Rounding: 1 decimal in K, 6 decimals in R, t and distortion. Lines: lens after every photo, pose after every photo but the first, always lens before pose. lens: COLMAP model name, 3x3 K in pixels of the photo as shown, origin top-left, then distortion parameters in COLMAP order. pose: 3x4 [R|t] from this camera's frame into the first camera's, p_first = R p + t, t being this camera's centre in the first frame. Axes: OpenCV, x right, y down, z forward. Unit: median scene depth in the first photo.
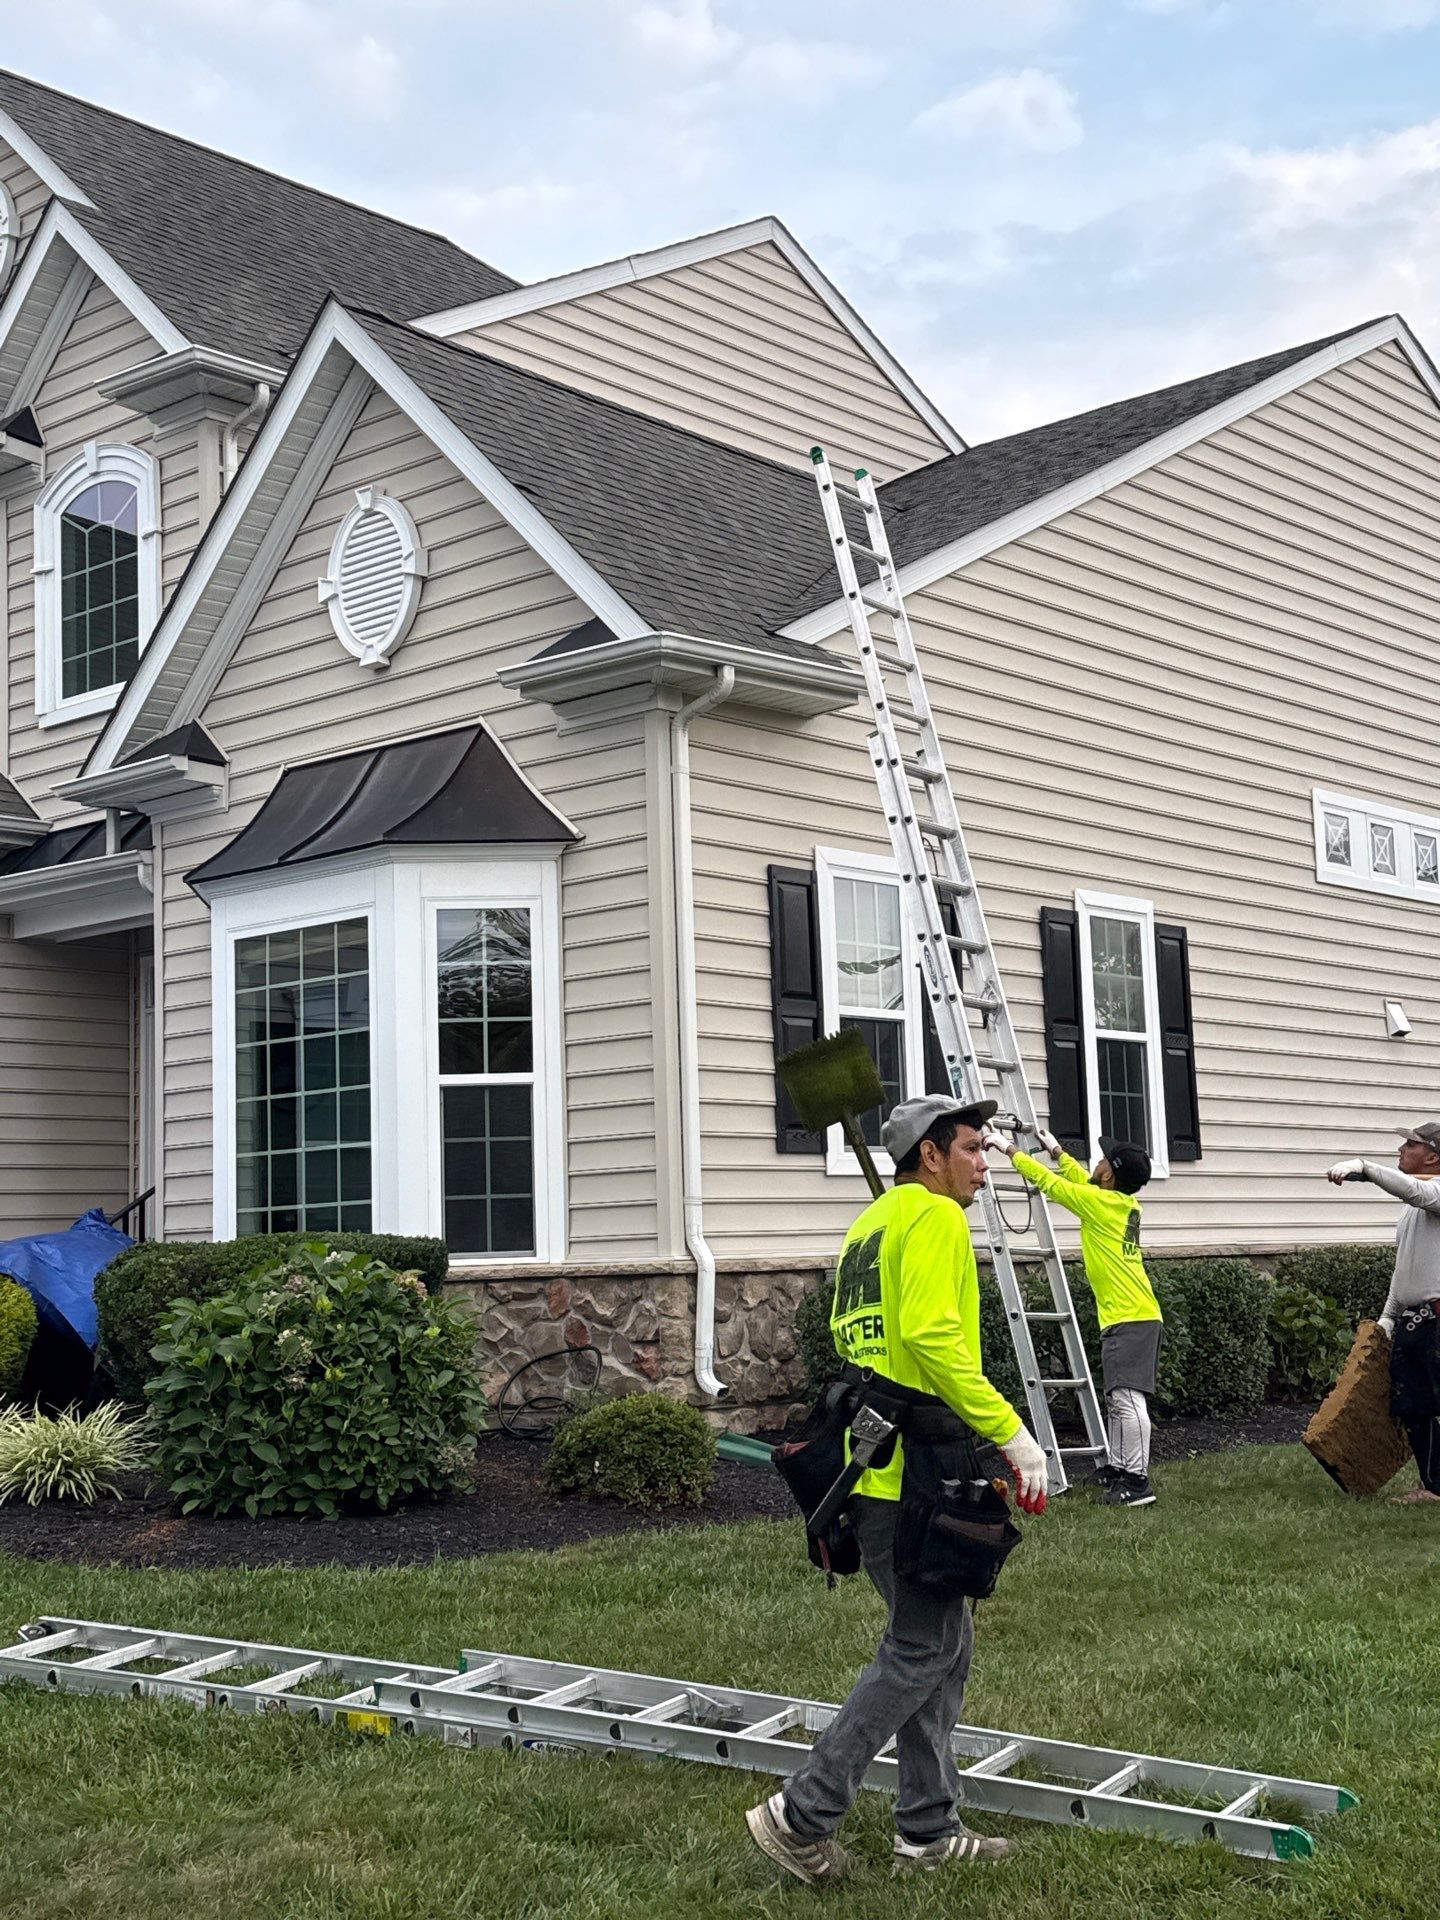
lens RADIAL K [[2519.5, 0, 709.8], [0, 2519.5, 961.2], [0, 0, 1]] dist [0.121230, 0.000000]
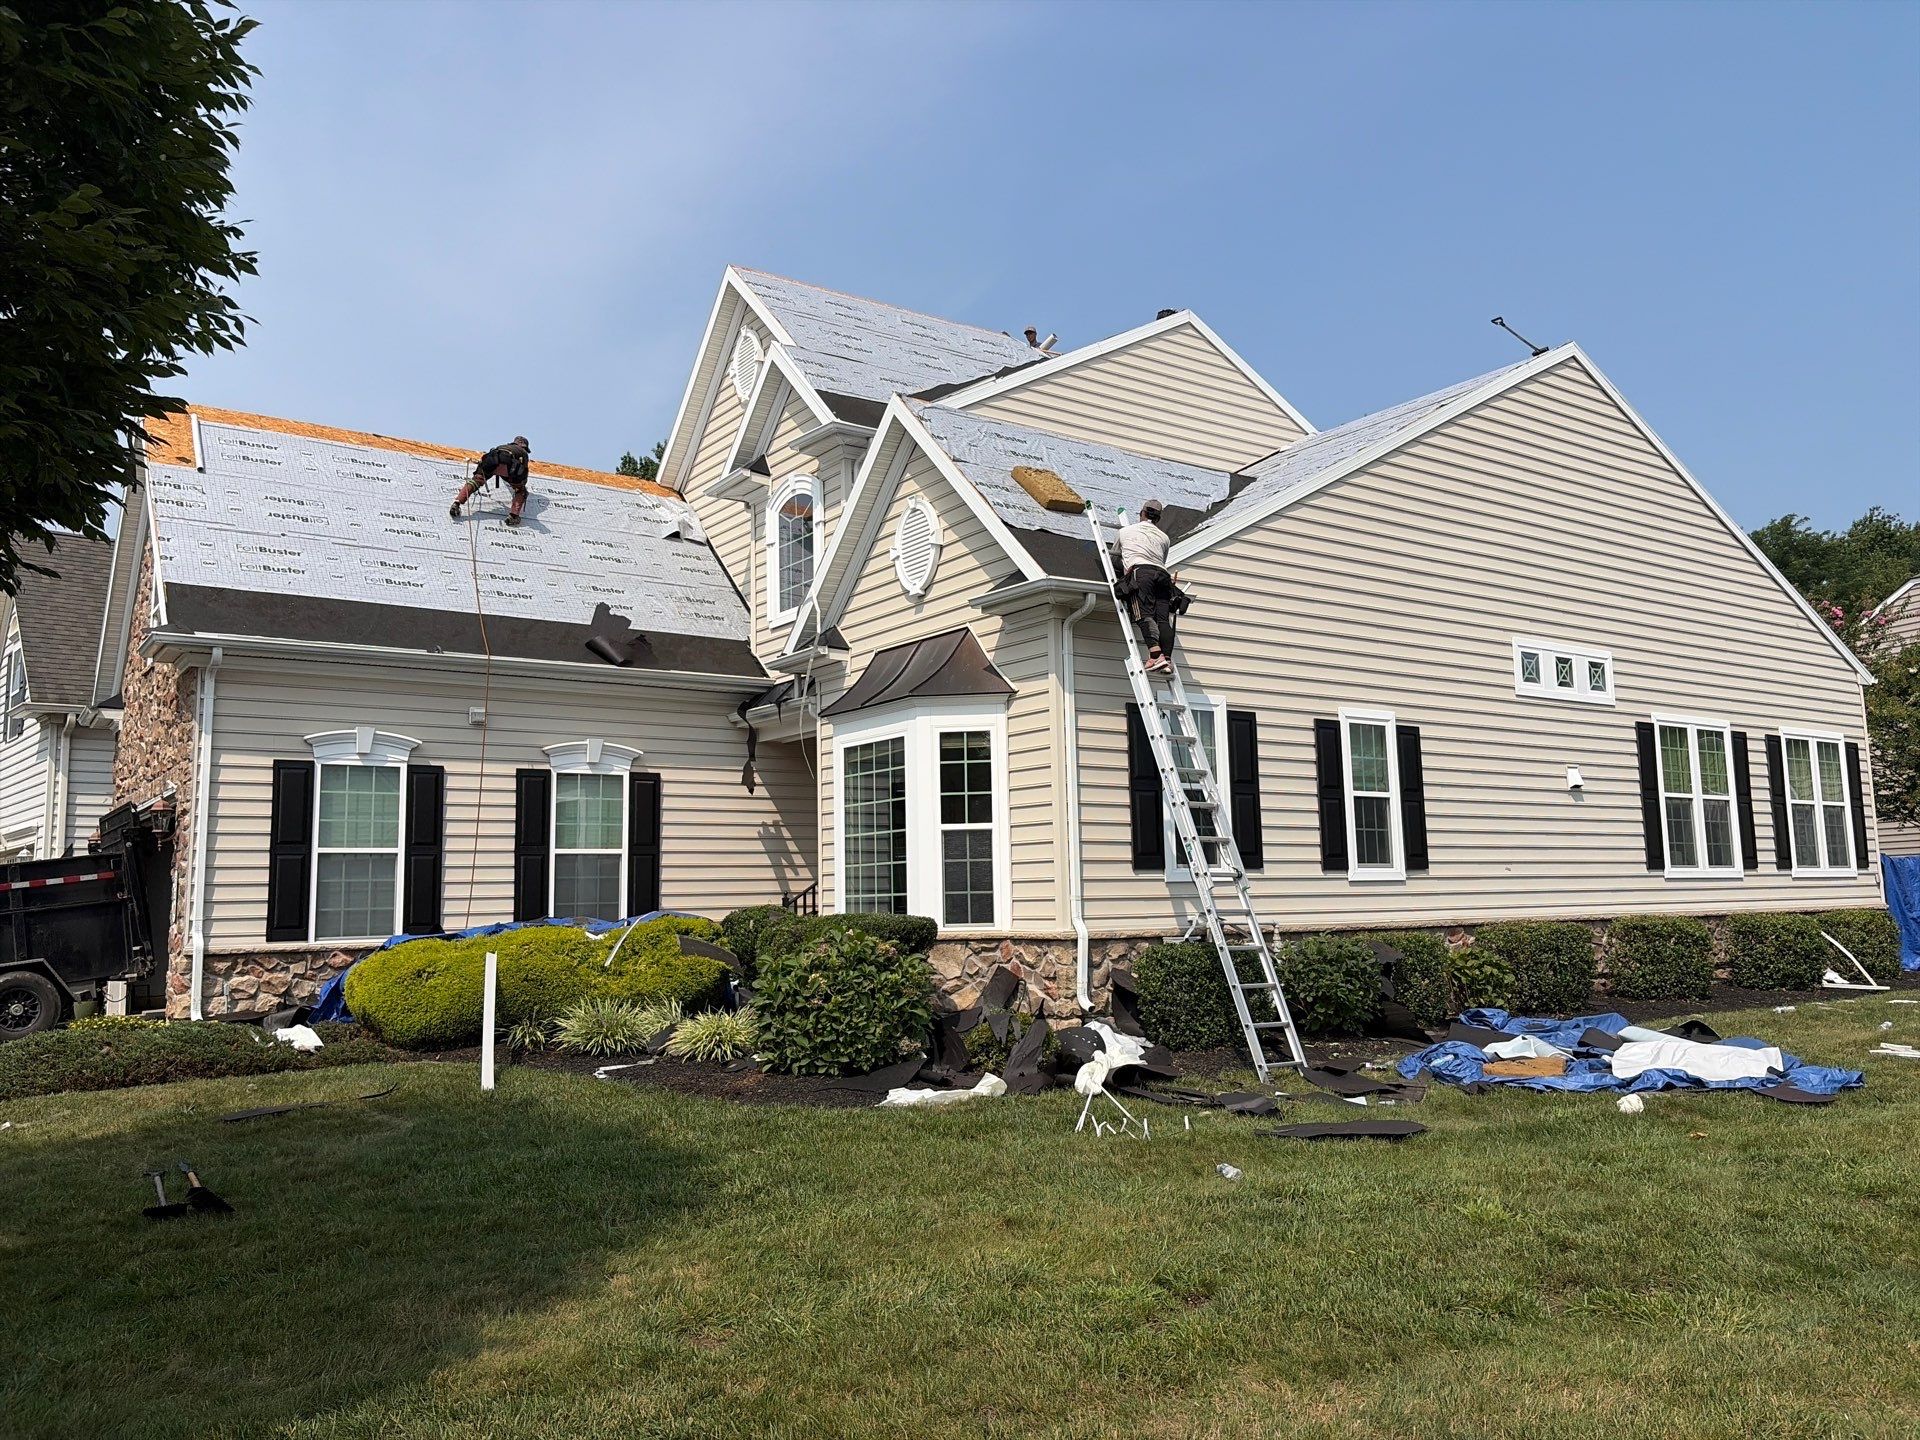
lens RADIAL K [[1465.9, 0, 930.6], [0, 1465.9, 722.3], [0, 0, 1]] dist [0.084042, -0.077250]
pose [[0.972363, -0.017475, -0.232818, 0.122825], [0.018134, 0.999835, 0.000690, -0.027232], [0.232768, -0.004893, 0.972520, -0.016058]]
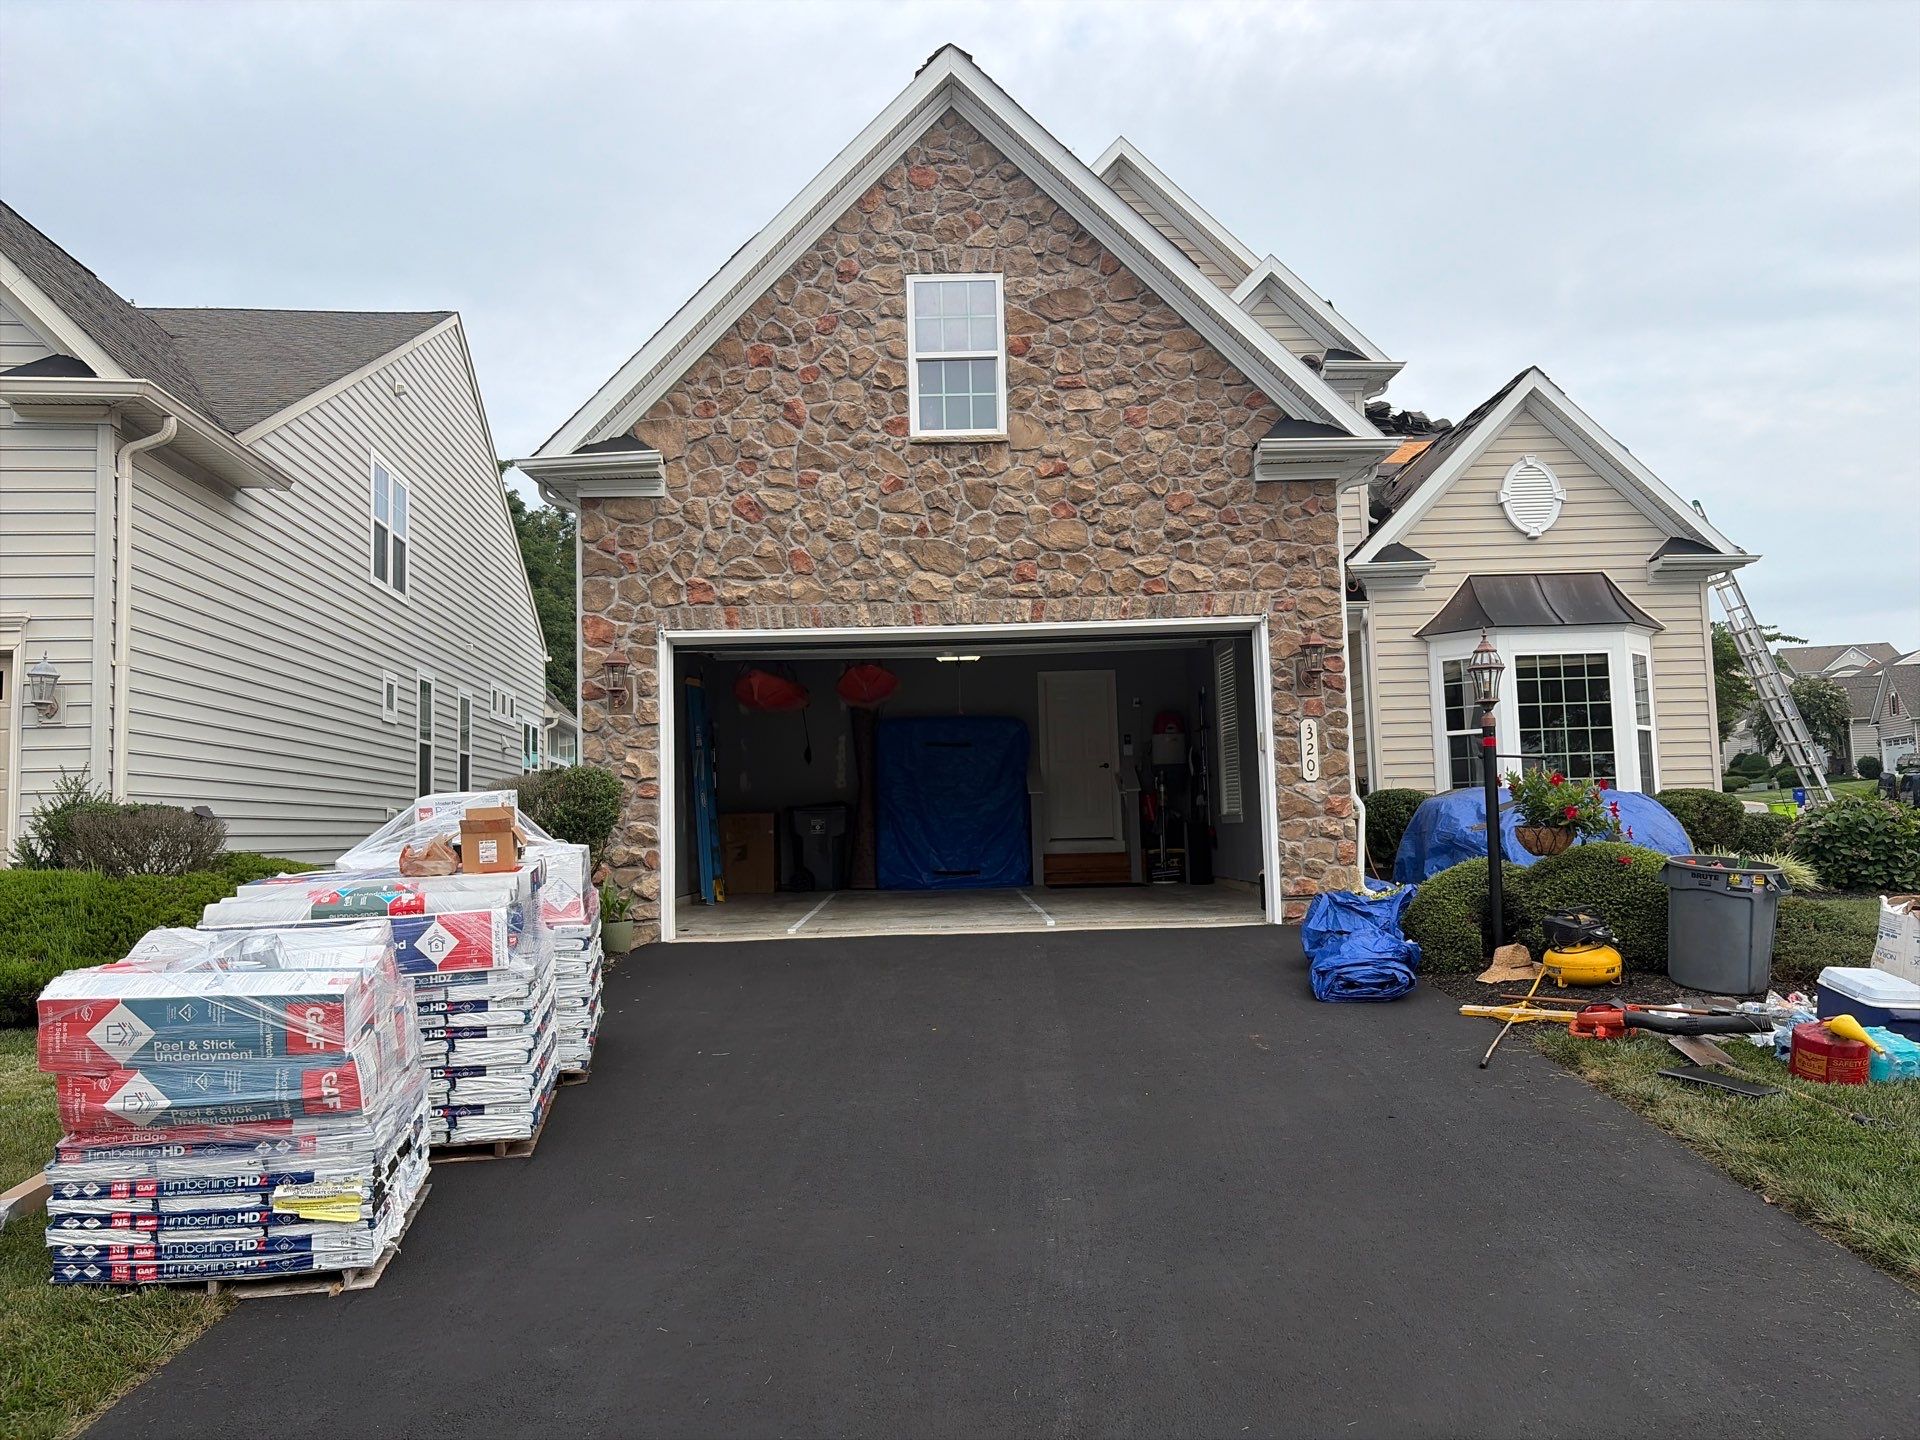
lens RADIAL K [[1461.0, 0, 977.4], [0, 1461.0, 728.7], [0, 0, 1]] dist [0.058199, -0.091960]
pose [[0.734397, 0.057648, 0.676268, -1.402431], [-0.078970, 0.996877, 0.000779, 0.091220], [-0.674110, -0.053977, 0.736656, 0.384728]]
